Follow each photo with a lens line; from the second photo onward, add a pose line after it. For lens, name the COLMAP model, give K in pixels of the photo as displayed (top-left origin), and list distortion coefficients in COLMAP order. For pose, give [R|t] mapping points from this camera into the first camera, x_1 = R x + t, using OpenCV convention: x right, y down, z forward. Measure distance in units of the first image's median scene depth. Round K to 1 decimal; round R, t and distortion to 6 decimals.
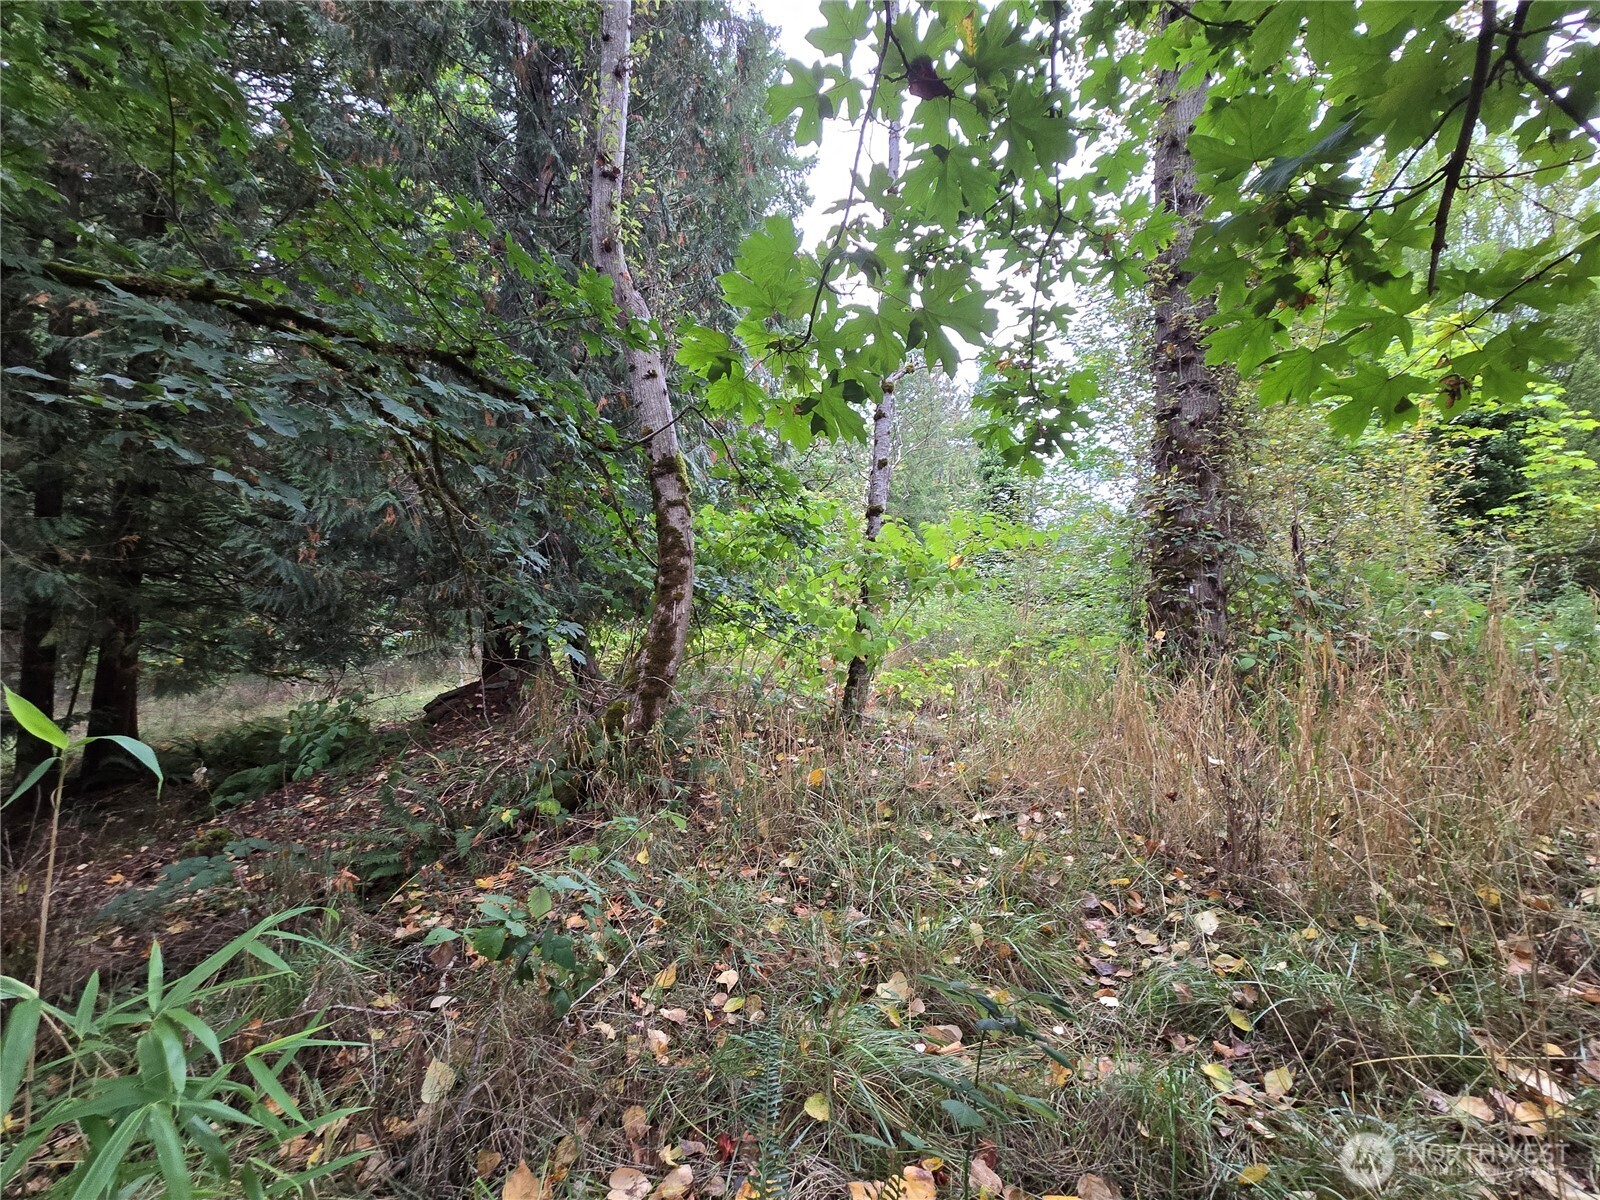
lens RADIAL K [[662.0, 0, 800.0], [0, 662.0, 600.0], [0, 0, 1]] dist [0.001534, 0.000388]
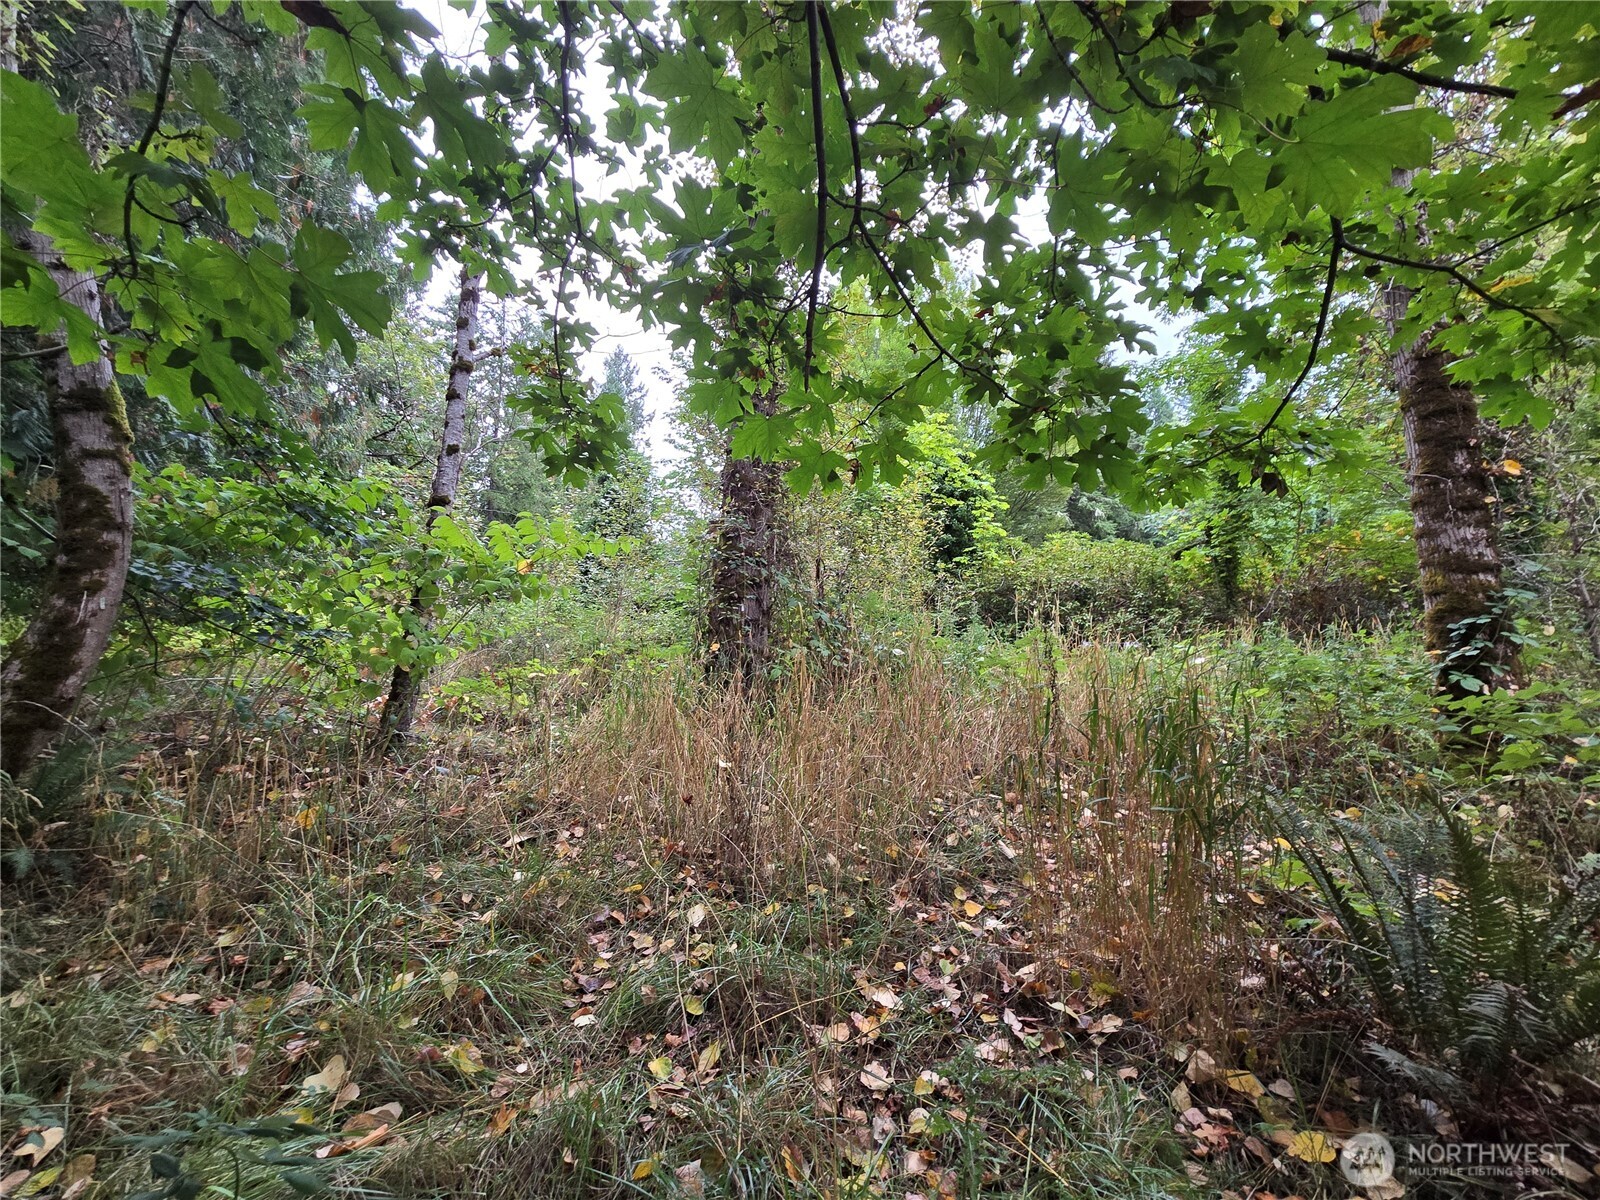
lens RADIAL K [[662.0, 0, 800.0], [0, 662.0, 600.0], [0, 0, 1]] dist [0.001534, 0.000388]
pose [[0.842937, 0.051403, 0.535551, 0.121611], [-0.048380, 0.998635, -0.019703, -0.019736], [-0.535833, -0.009301, 0.844273, -0.014192]]
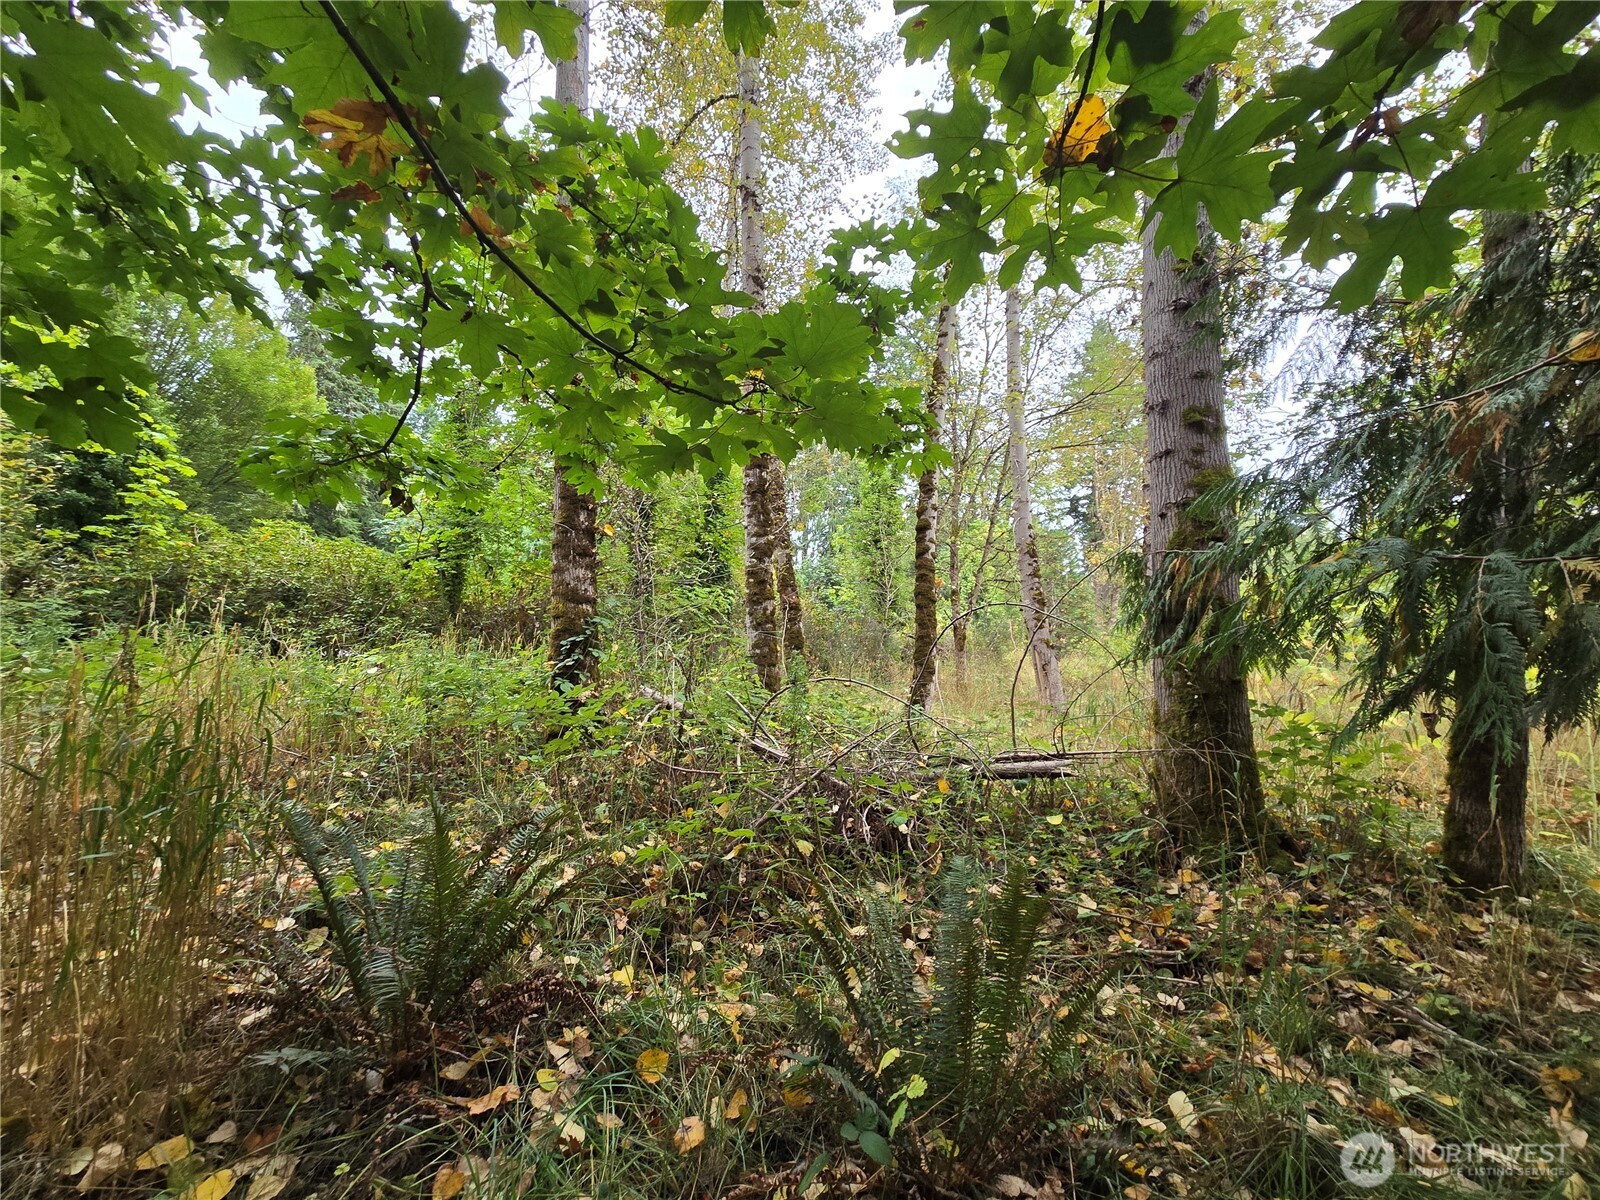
lens RADIAL K [[662.0, 0, 800.0], [0, 662.0, 600.0], [0, 0, 1]] dist [0.001534, 0.000388]
pose [[-0.036250, 0.106213, 0.993682, 0.205113], [-0.080594, 0.990786, -0.108843, -0.029625], [-0.996088, -0.084030, -0.027356, -0.160276]]
